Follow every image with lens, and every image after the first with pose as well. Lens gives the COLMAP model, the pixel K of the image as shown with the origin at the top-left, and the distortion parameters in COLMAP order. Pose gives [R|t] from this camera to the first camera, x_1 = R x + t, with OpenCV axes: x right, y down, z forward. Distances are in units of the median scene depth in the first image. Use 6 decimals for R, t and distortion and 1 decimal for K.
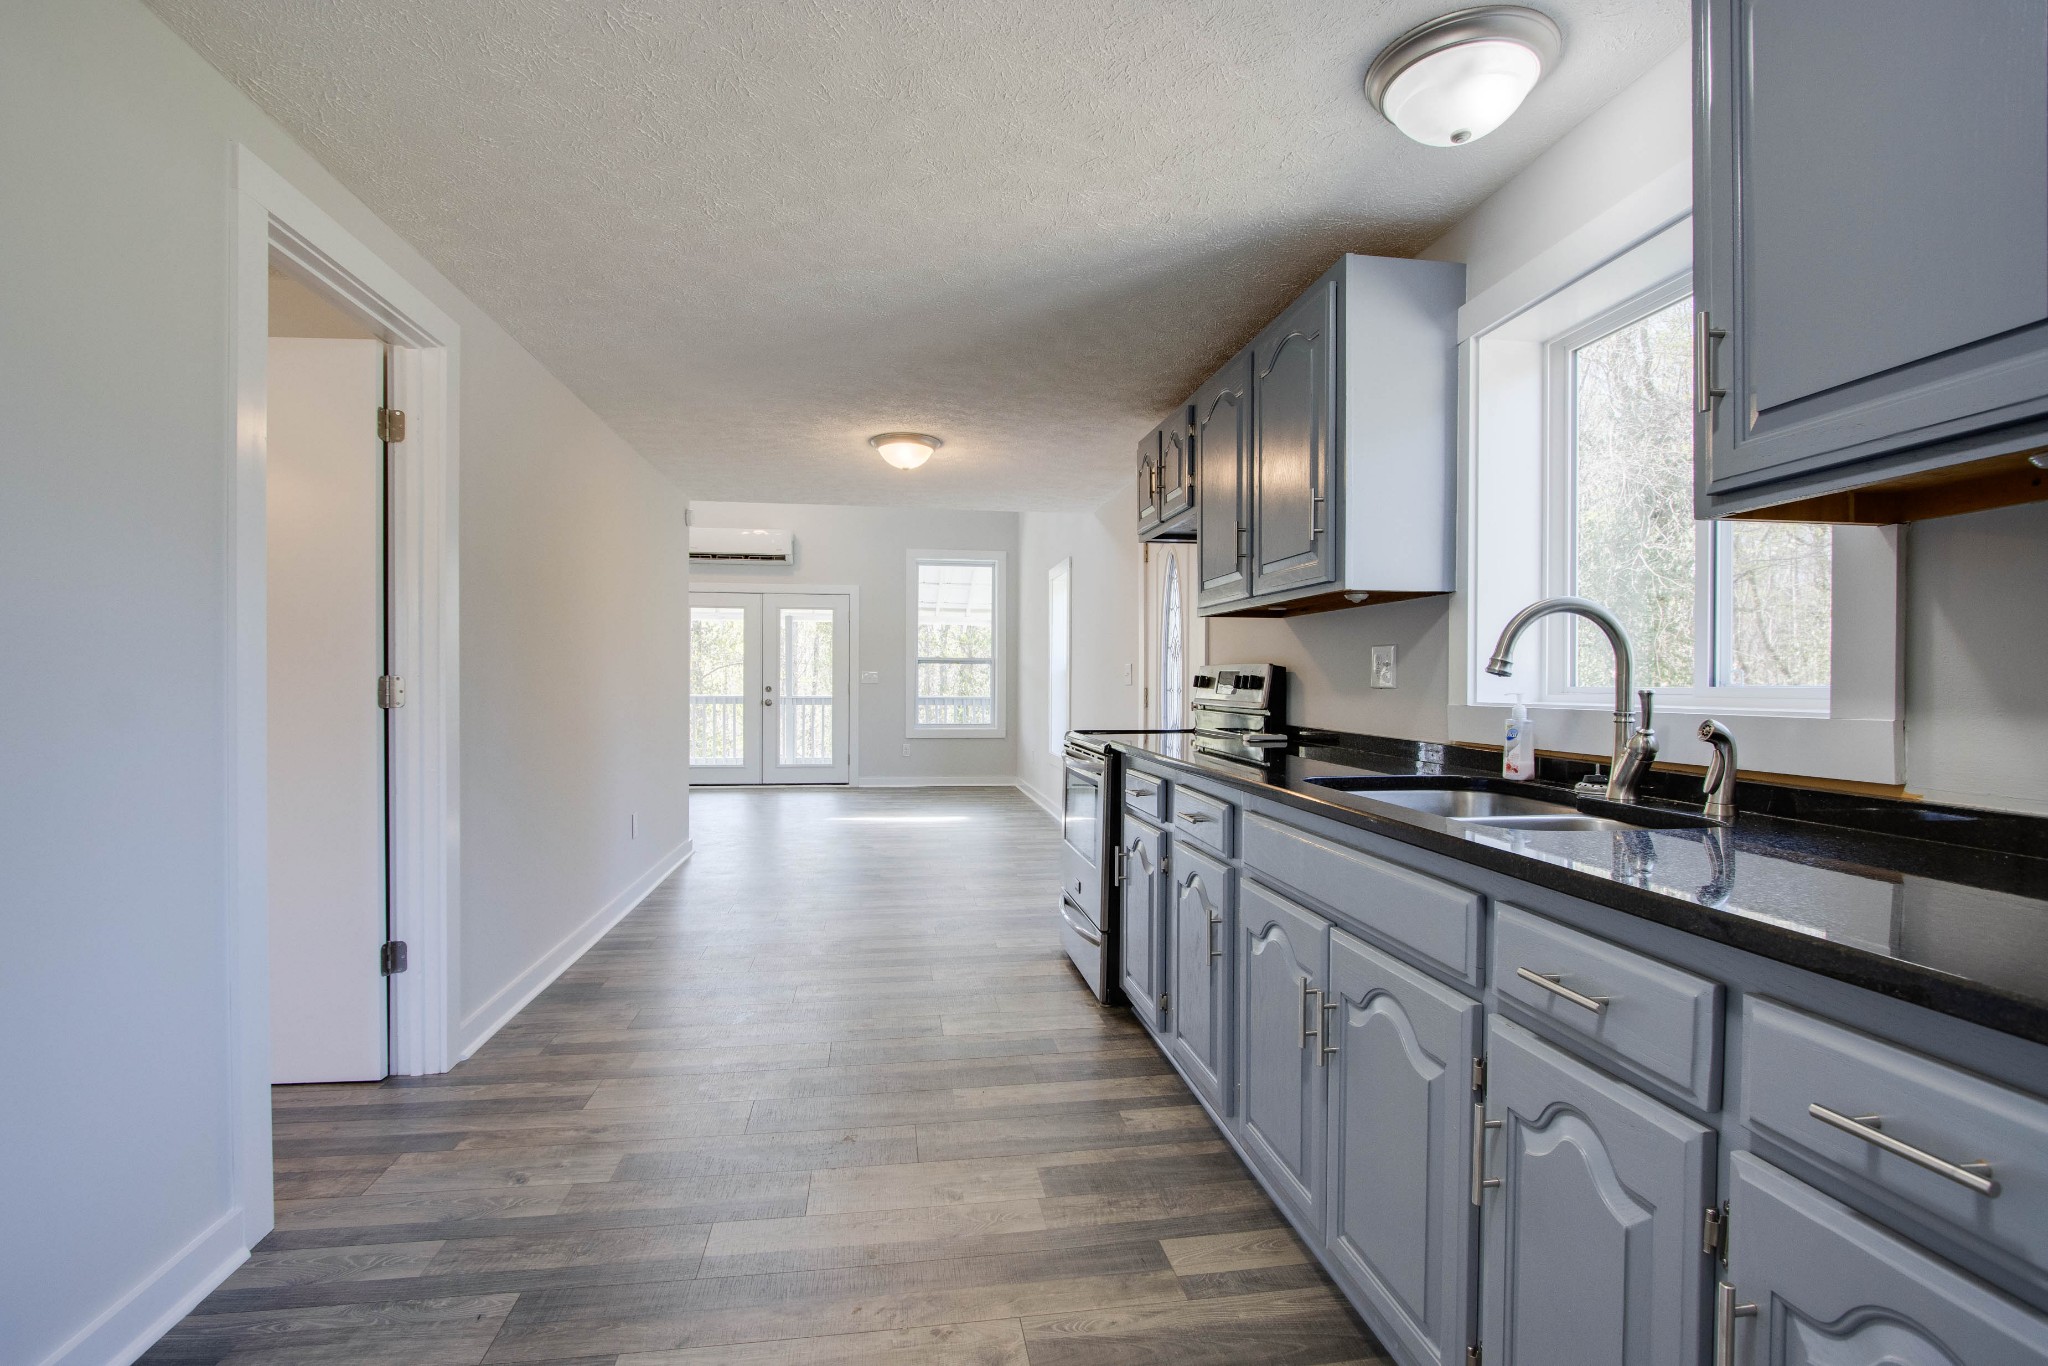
lens RADIAL K [[1034.7, 0, 1021.0], [0, 1034.7, 672.0], [0, 0, 1]] dist [-0.012872, 0.000683]
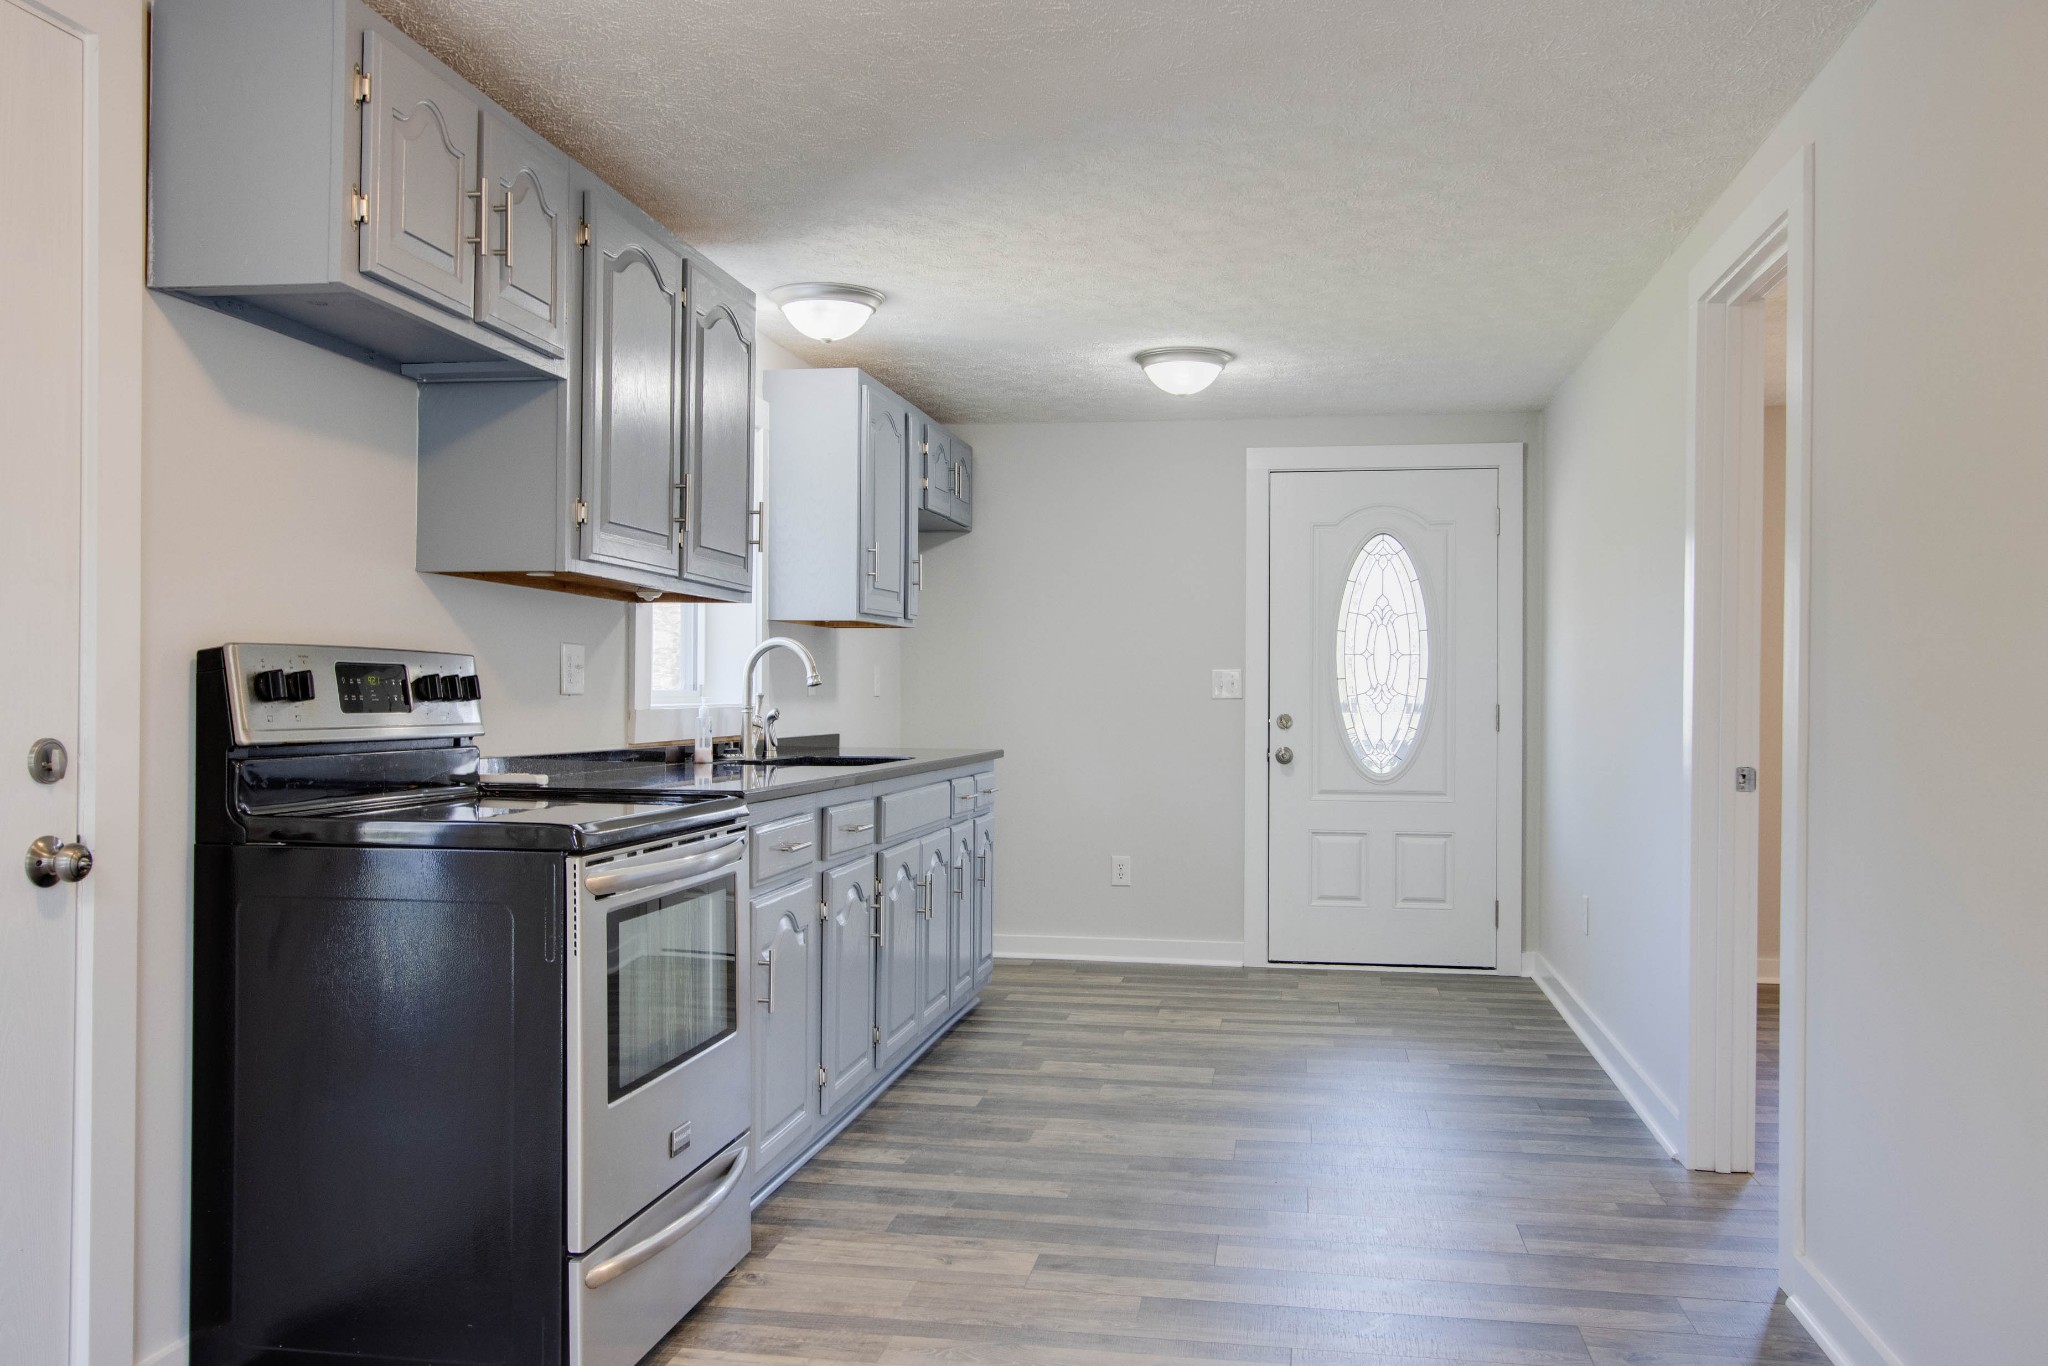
lens RADIAL K [[1613.8, 0, 1023.3], [0, 1613.8, 688.4], [0, 0, 1]] dist [-0.000958, -0.003921]
pose [[-0.954497, -0.006358, 0.298154, -0.324256], [-0.008605, 0.999944, -0.006224, 0.012588], [-0.298098, -0.008506, -0.954497, 1.769811]]
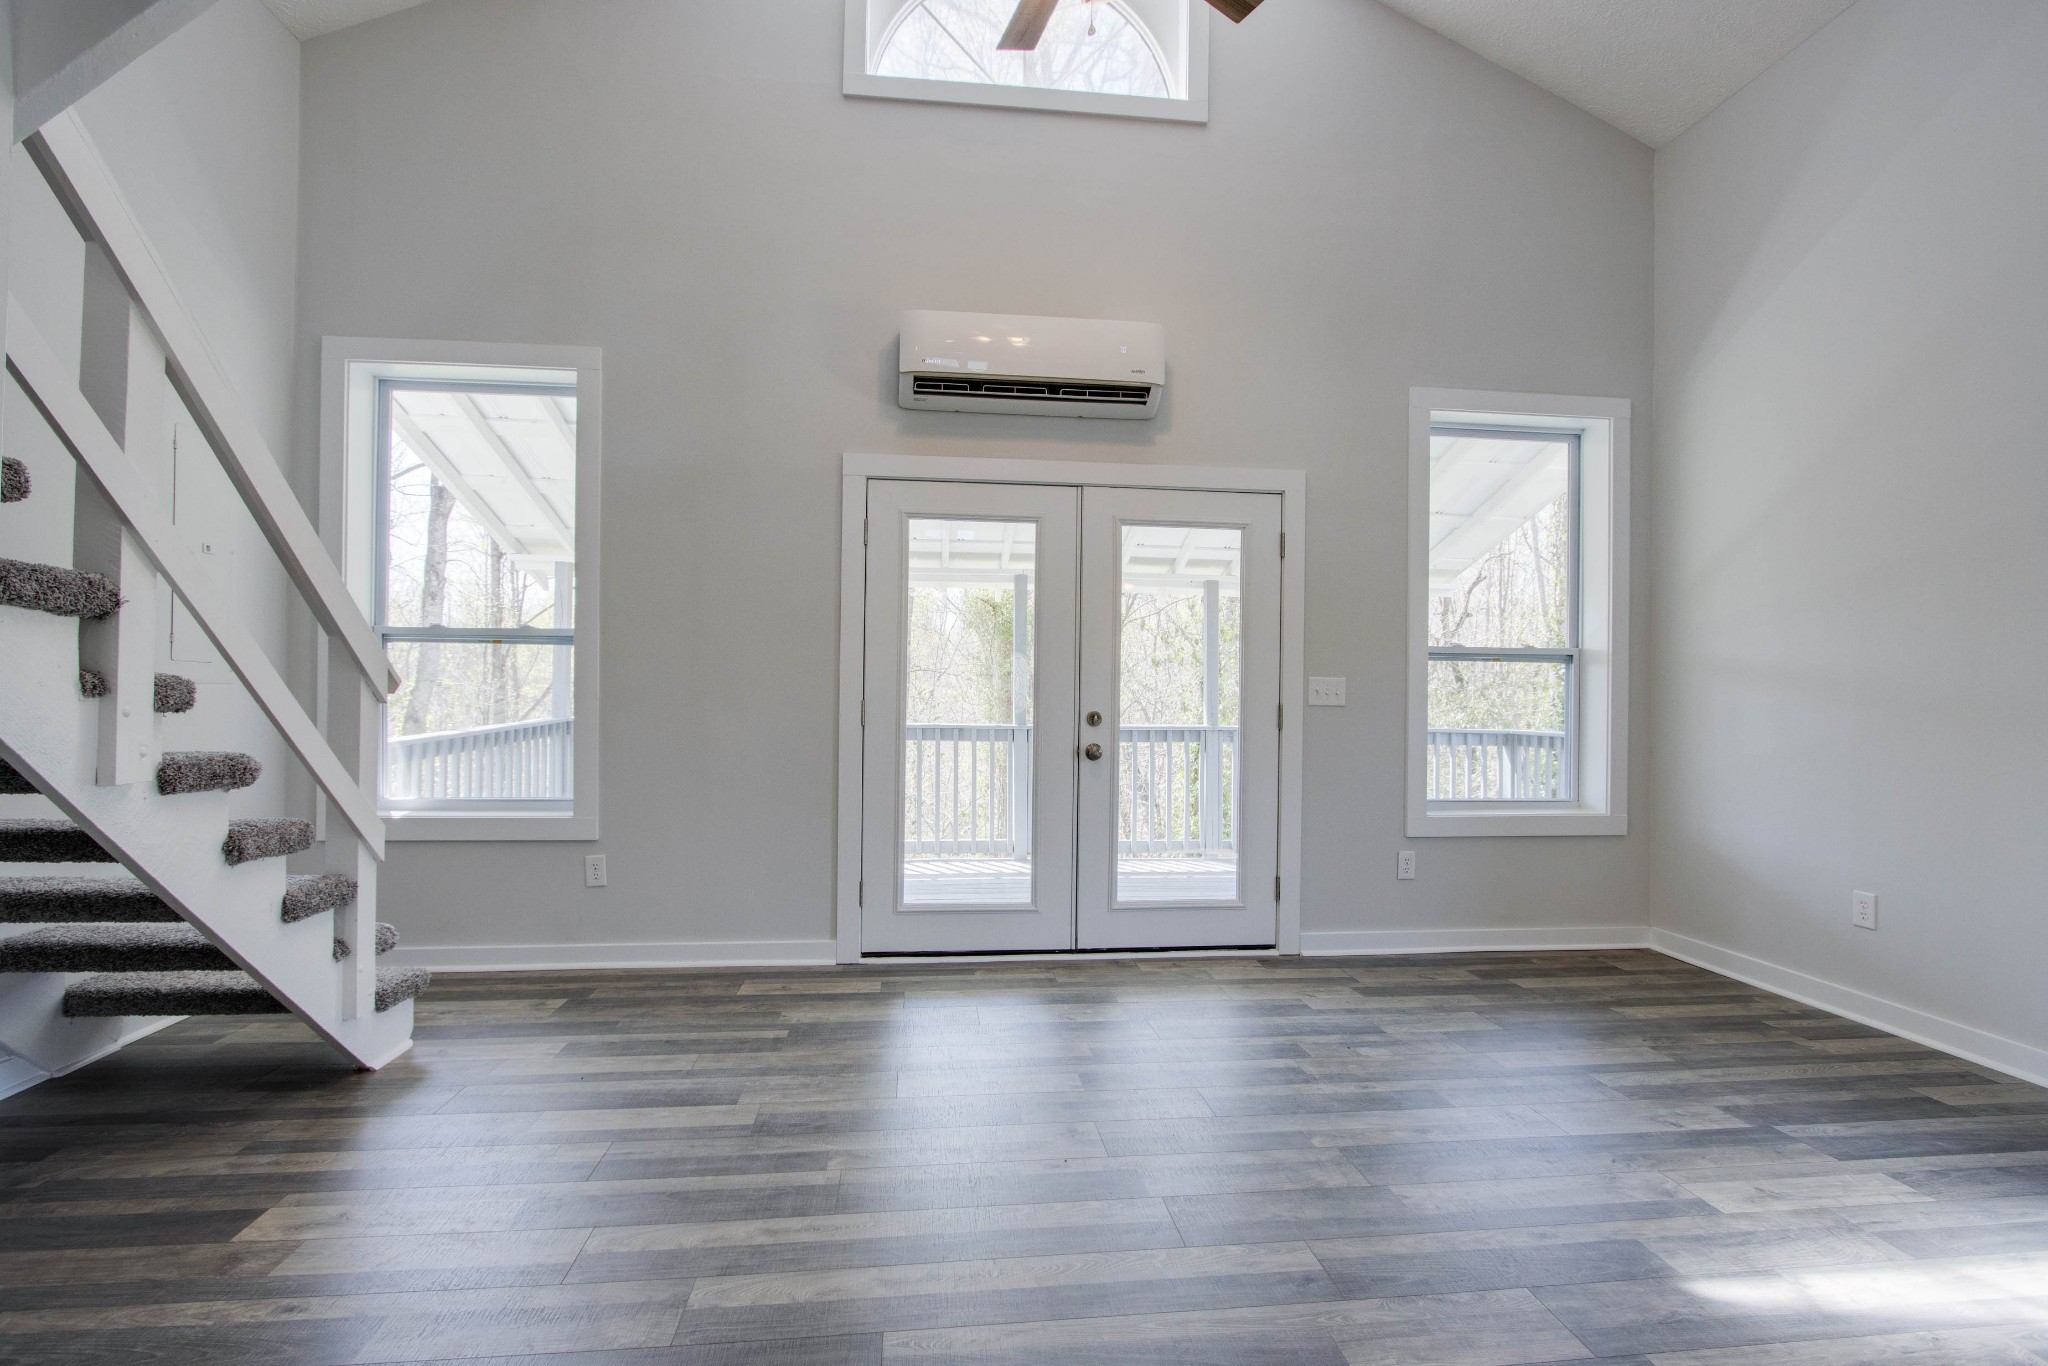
lens RADIAL K [[946.1, 0, 1024.8], [0, 946.1, 692.9], [0, 0, 1]] dist [-0.017126, 0.002939]
pose [[0.999726, 0.013014, -0.019472, -0.719625], [-0.012938, 0.999908, 0.004022, 0.013404], [0.019522, -0.003769, 0.999802, 1.696592]]
